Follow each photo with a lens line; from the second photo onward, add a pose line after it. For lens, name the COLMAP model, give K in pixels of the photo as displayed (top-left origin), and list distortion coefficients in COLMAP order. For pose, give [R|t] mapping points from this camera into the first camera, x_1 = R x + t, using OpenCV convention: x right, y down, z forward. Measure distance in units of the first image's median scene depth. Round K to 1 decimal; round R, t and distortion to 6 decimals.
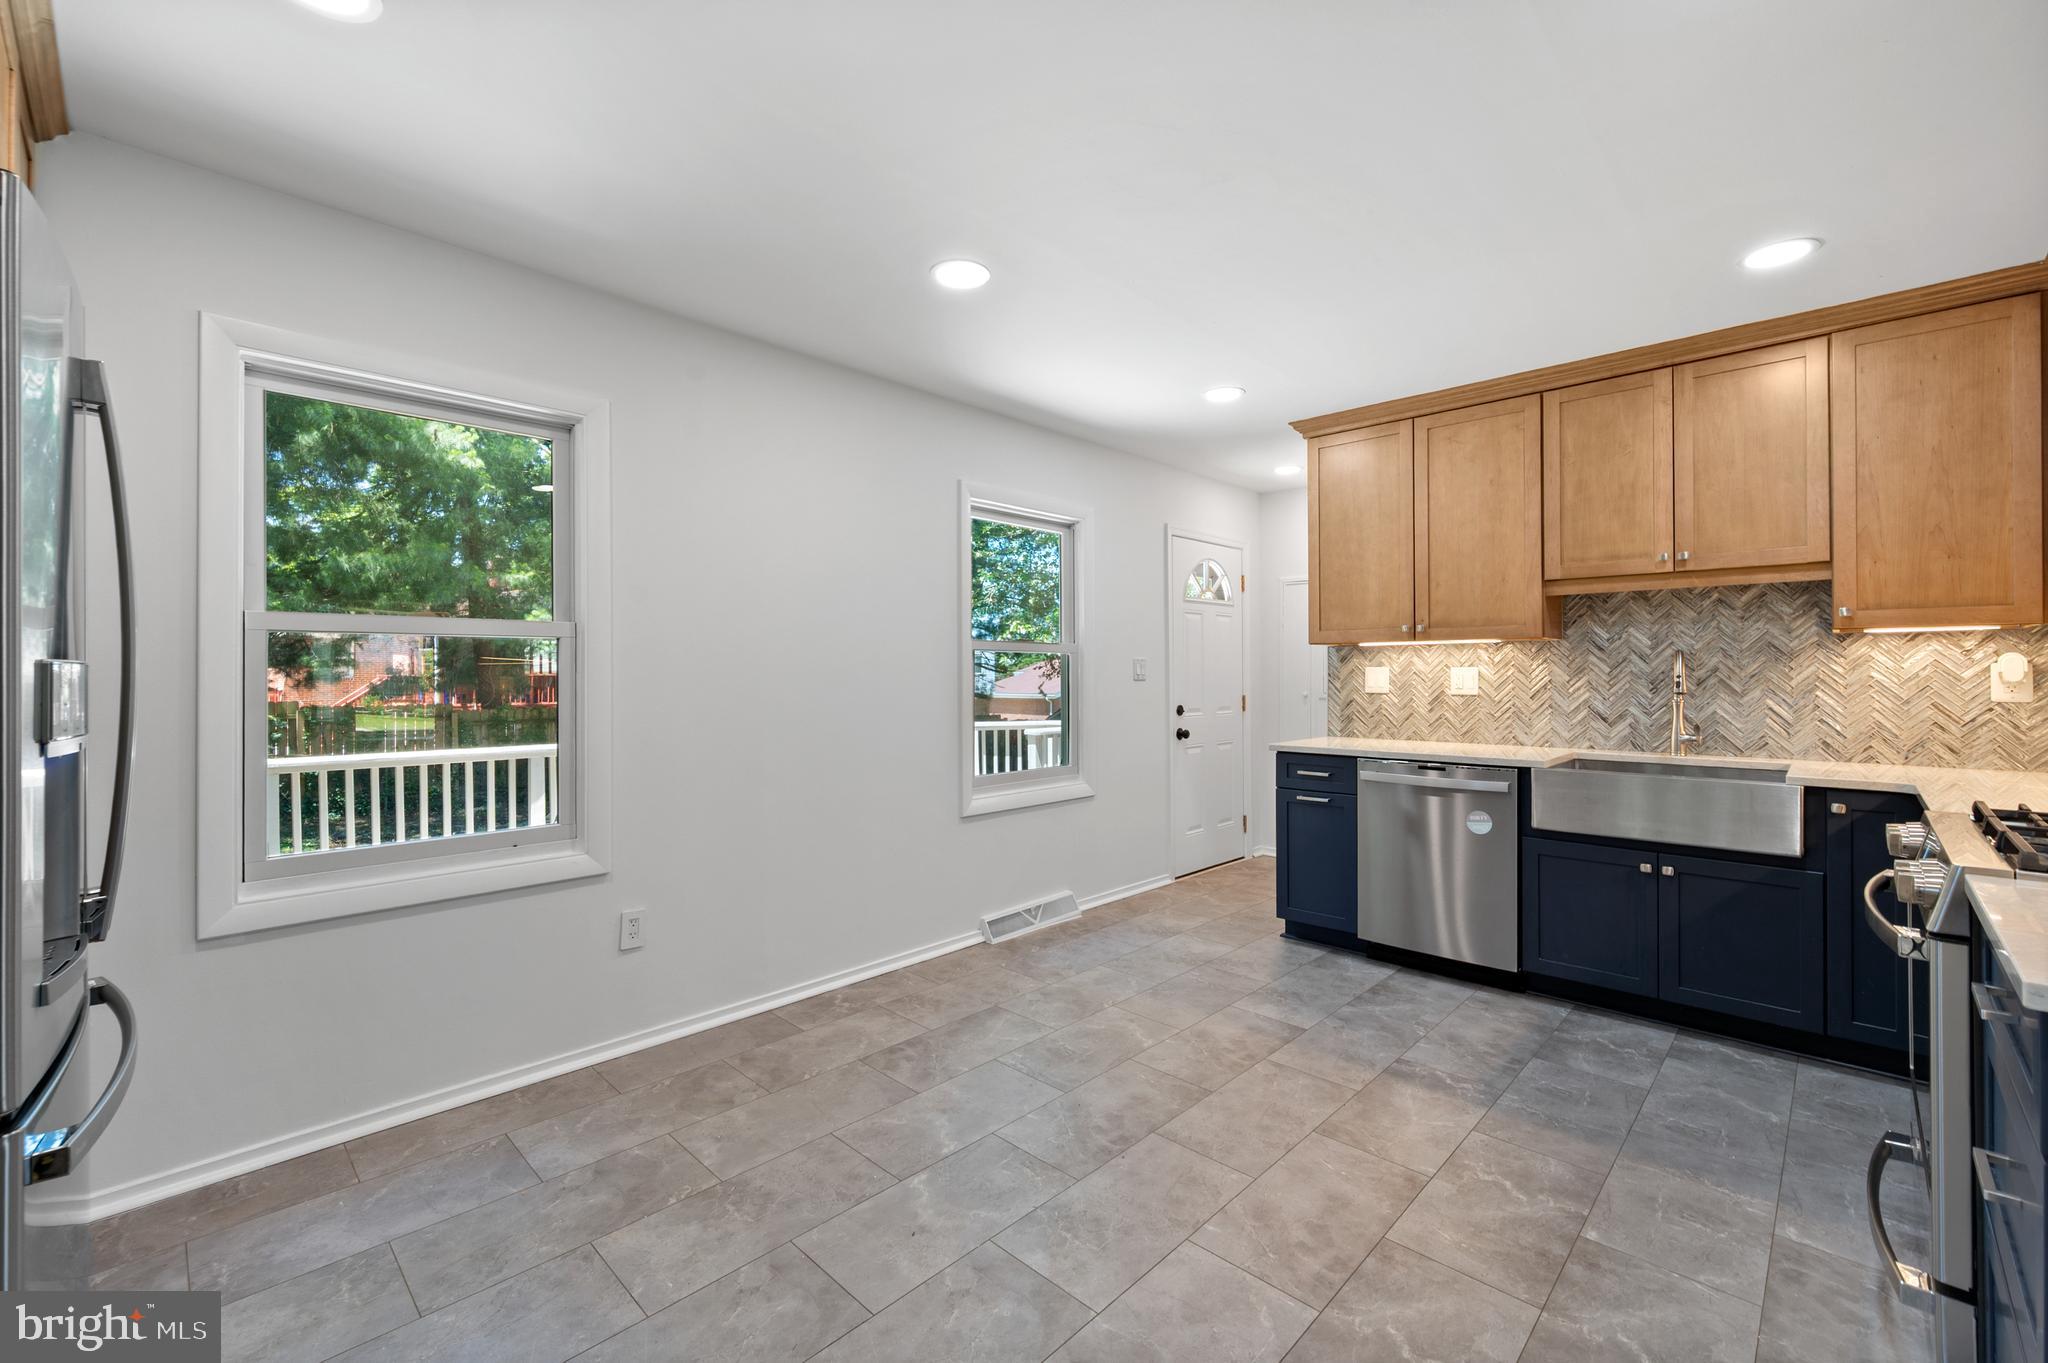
lens RADIAL K [[857.0, 0, 1022.9], [0, 857.0, 673.7], [0, 0, 1]] dist [-0.000943, 0.000705]
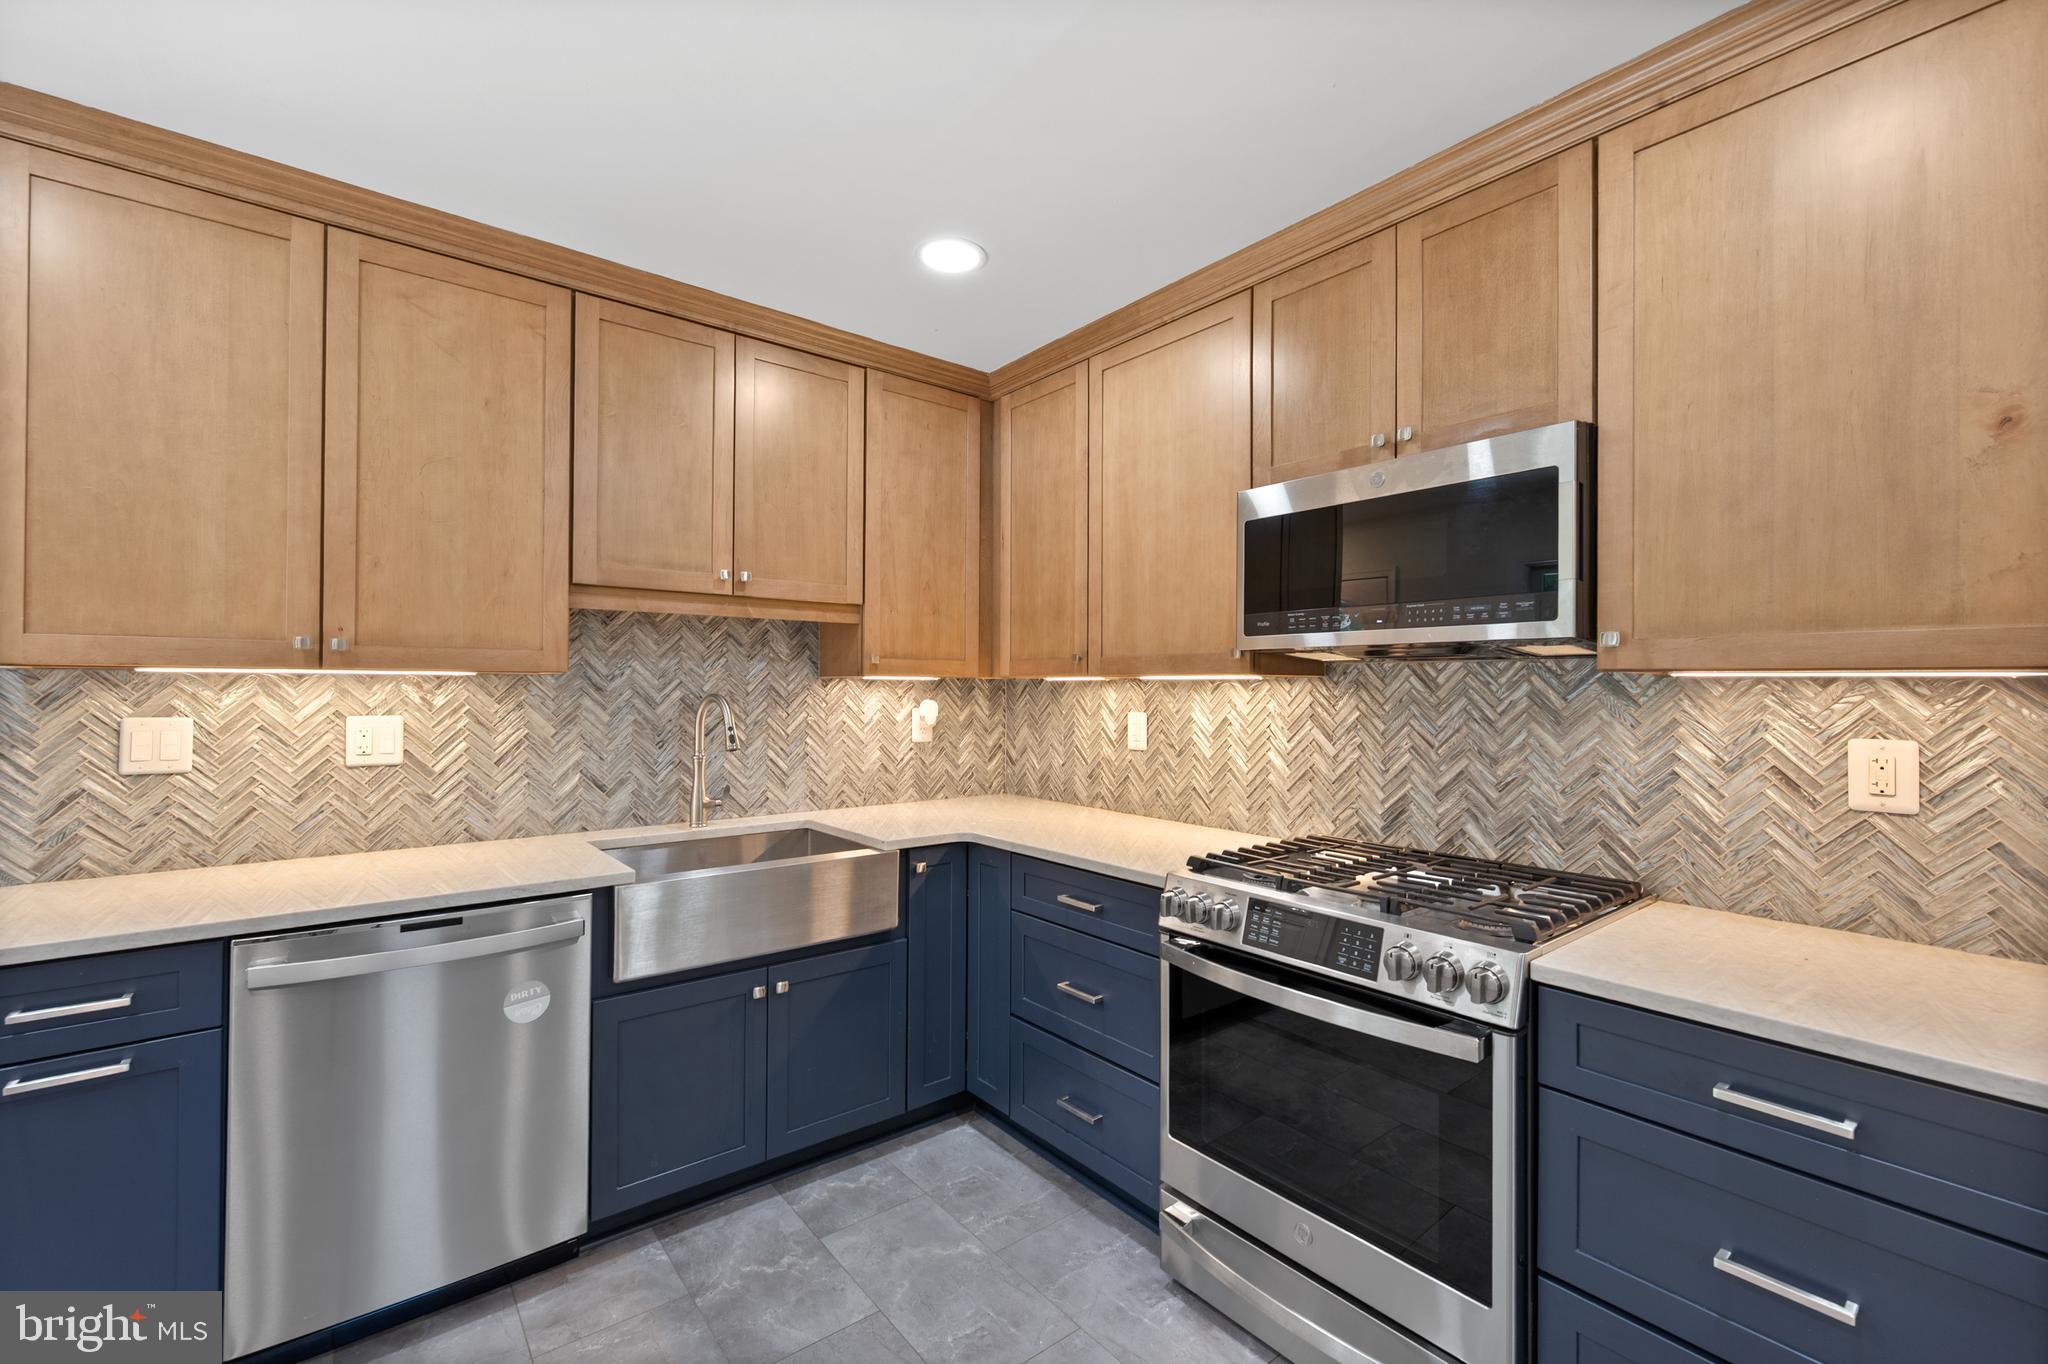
lens RADIAL K [[857.0, 0, 1022.9], [0, 857.0, 681.0], [0, 0, 1]] dist [-0.000943, 0.000705]
pose [[0.125634, 0.011411, 0.992011, 0.017015], [-0.006024, 0.999924, -0.010740, -0.037384], [-0.992058, -0.004627, 0.125693, 0.706916]]
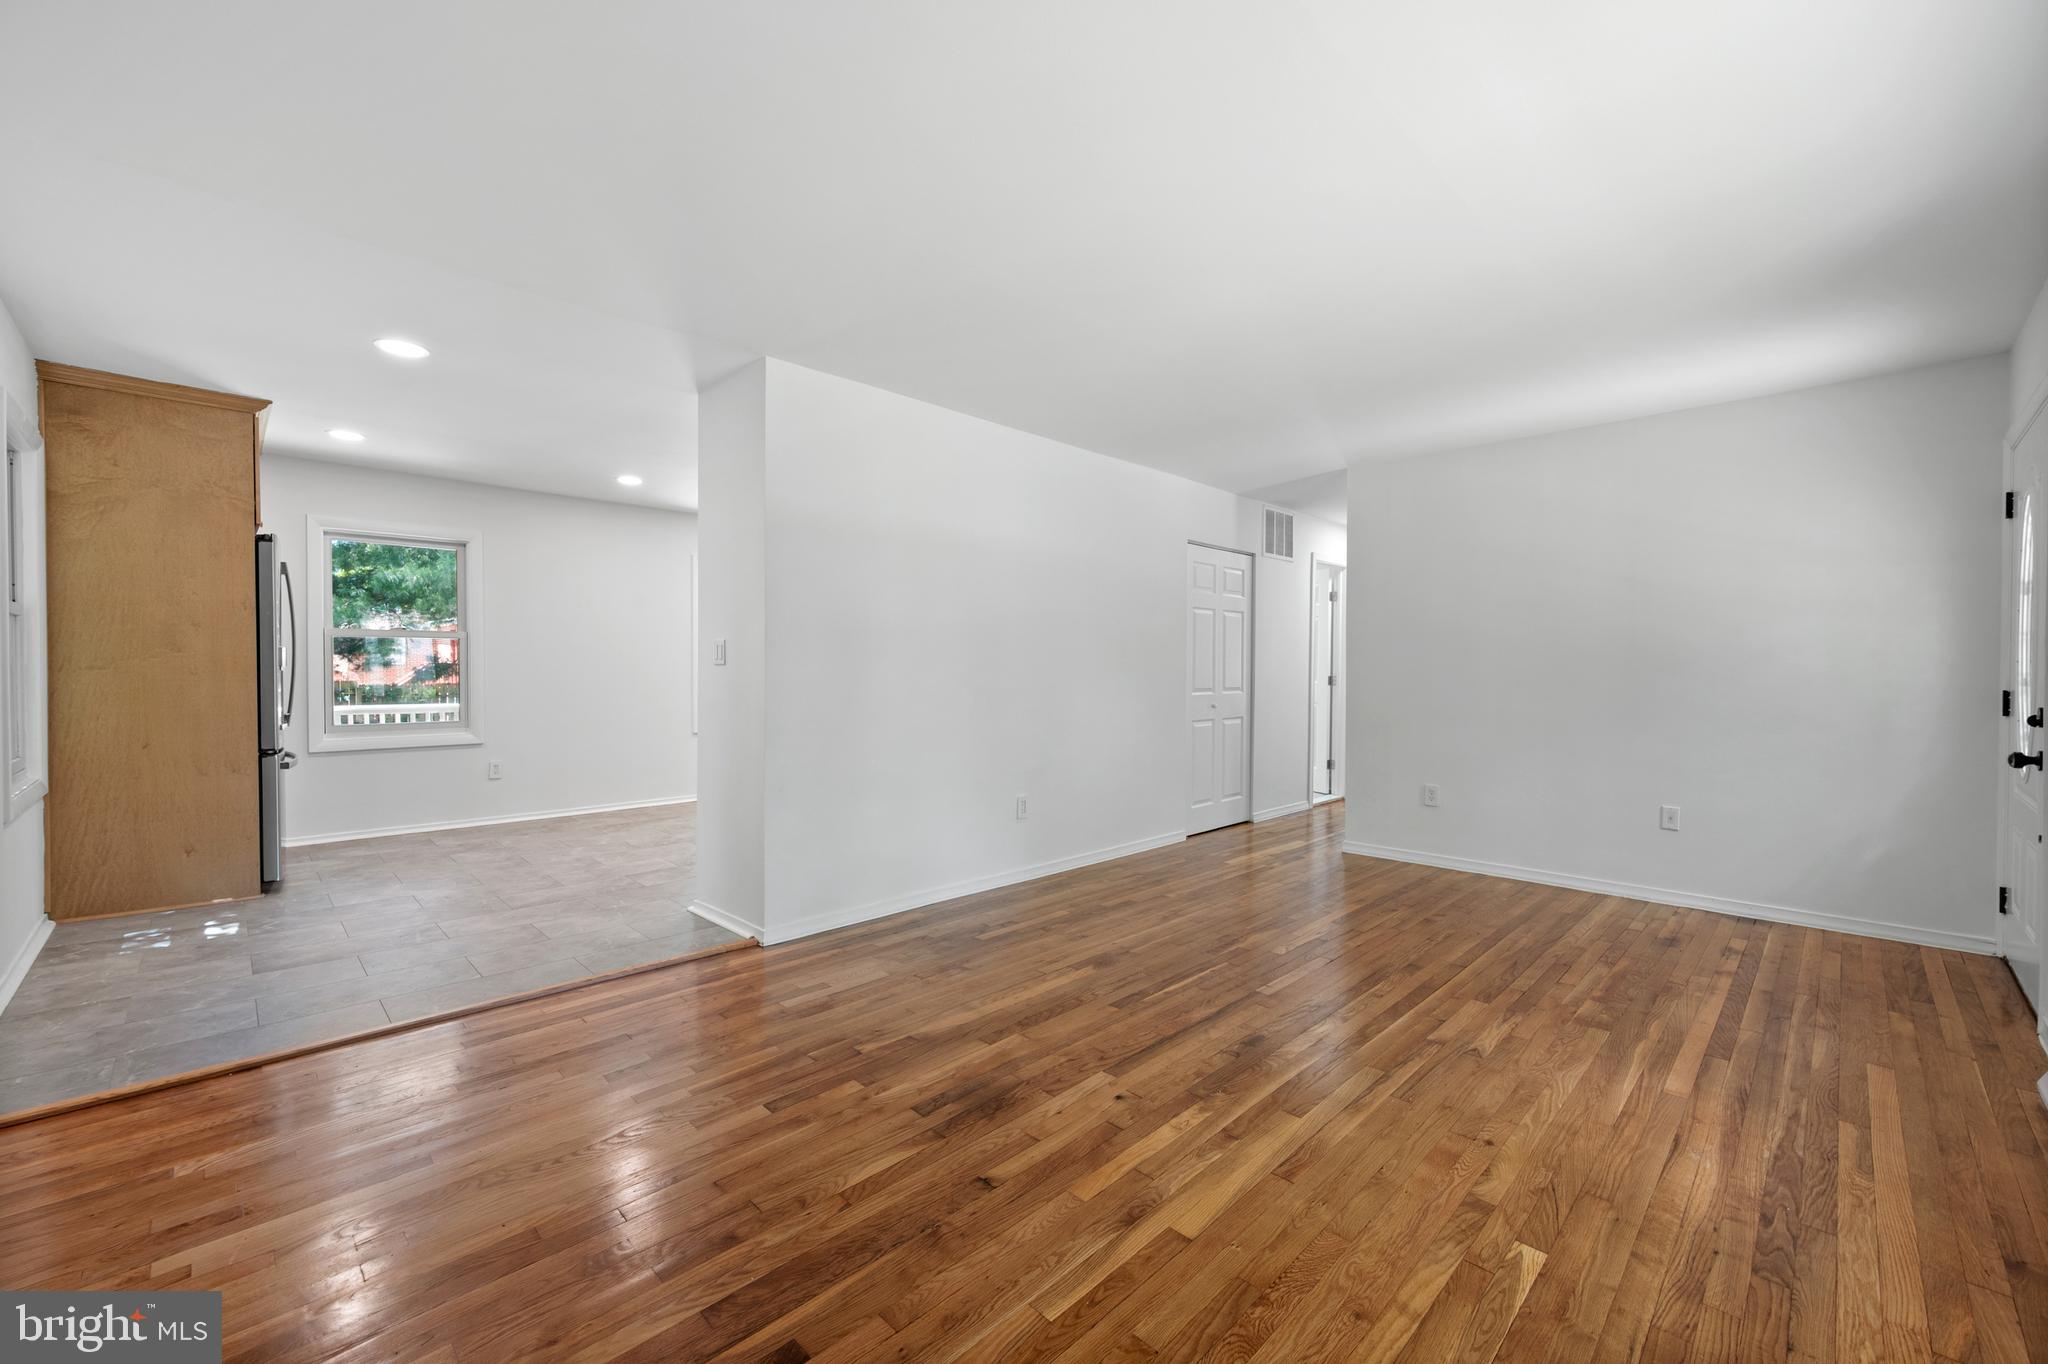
lens RADIAL K [[819.8, 0, 1013.0], [0, 819.8, 690.5], [0, 0, 1]] dist [0.000892, 0.000323]
pose [[0.999459, 0.010191, -0.031274, 0.934158], [-0.009385, 0.999623, 0.025818, 0.027456], [0.031525, -0.025511, 0.999177, -1.057385]]
